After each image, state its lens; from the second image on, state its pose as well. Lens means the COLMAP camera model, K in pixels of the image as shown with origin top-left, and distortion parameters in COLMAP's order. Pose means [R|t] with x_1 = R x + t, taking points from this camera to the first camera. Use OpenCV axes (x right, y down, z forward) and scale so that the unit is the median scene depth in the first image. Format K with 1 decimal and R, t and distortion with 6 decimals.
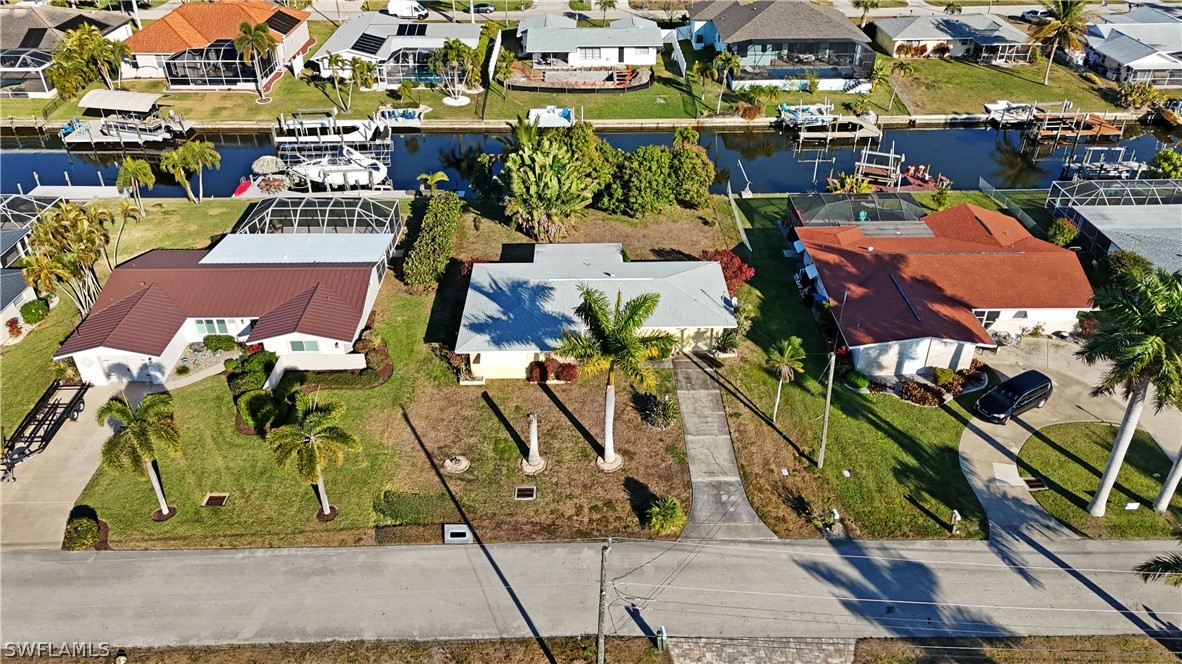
lens RADIAL K [[869.0, 0, 591.0], [0, 869.0, 332.0], [0, 0, 1]] dist [0.067243, -0.064057]
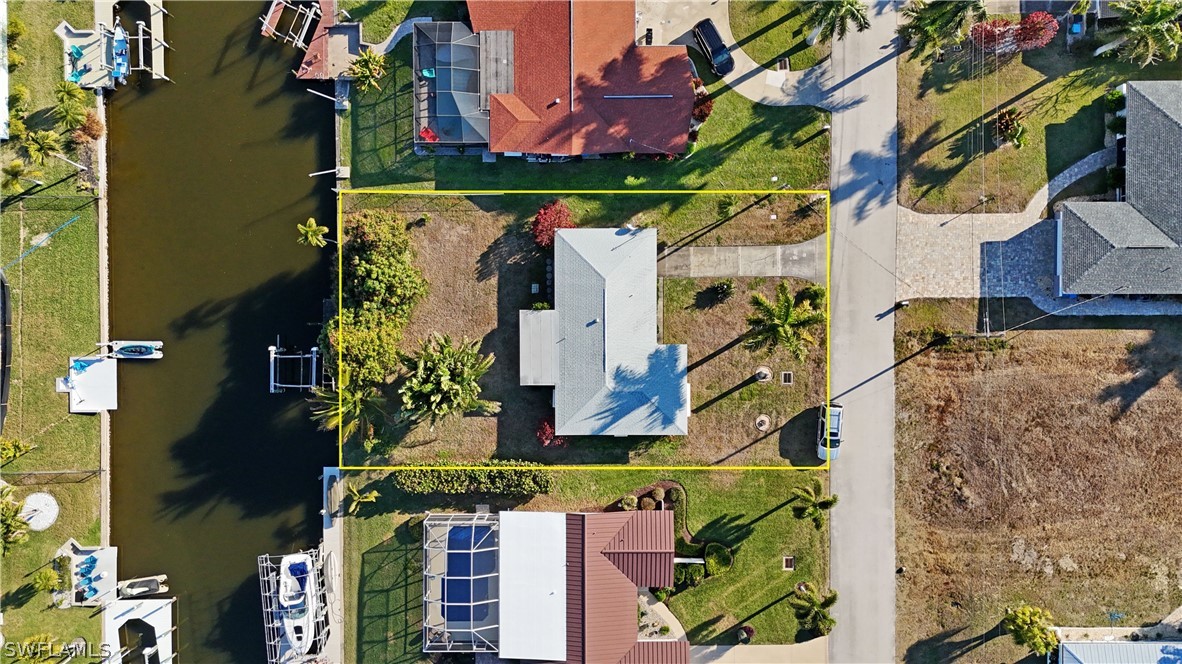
lens RADIAL K [[869.0, 0, 591.0], [0, 869.0, 332.0], [0, 0, 1]] dist [0.067243, -0.064057]
pose [[0.007452, -0.999904, -0.011657, 0.014043], [0.546810, -0.005685, 0.837238, -0.702705], [-0.837224, -0.012613, 0.546715, 0.207532]]
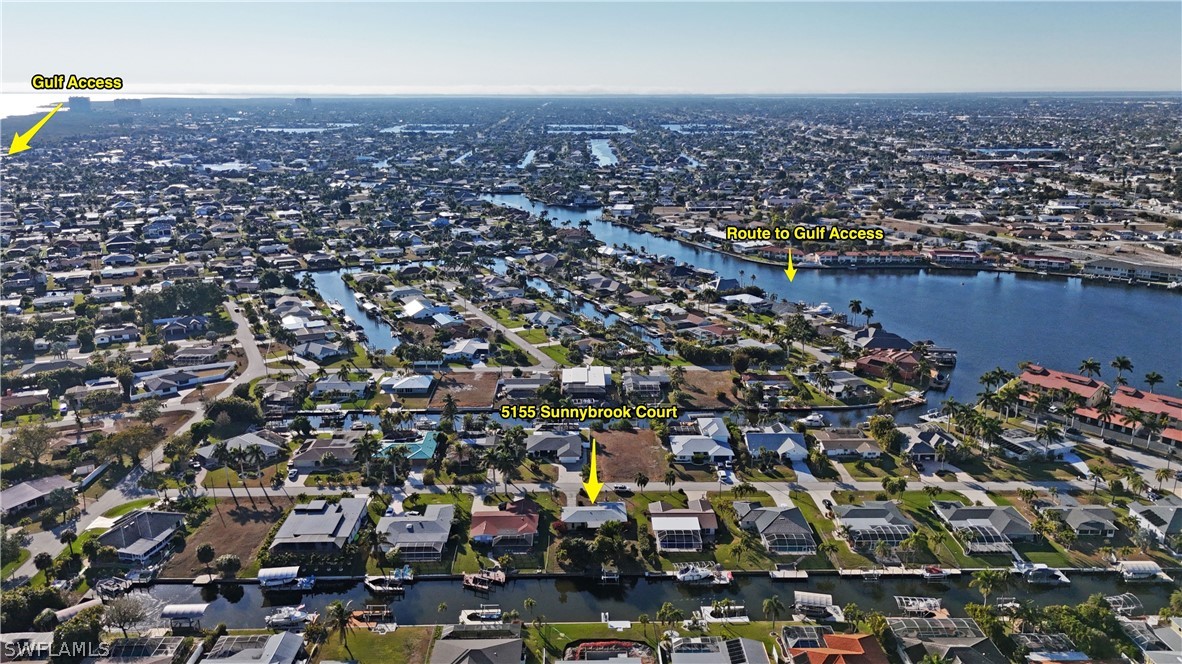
lens RADIAL K [[869.0, 0, 591.0], [0, 869.0, 332.0], [0, 0, 1]] dist [0.067243, -0.064057]
pose [[-0.999904, 0.009823, -0.009759, 0.032651], [-0.000786, 0.663382, 0.748280, -2.291918], [0.013824, 0.748216, -0.663311, 1.927714]]
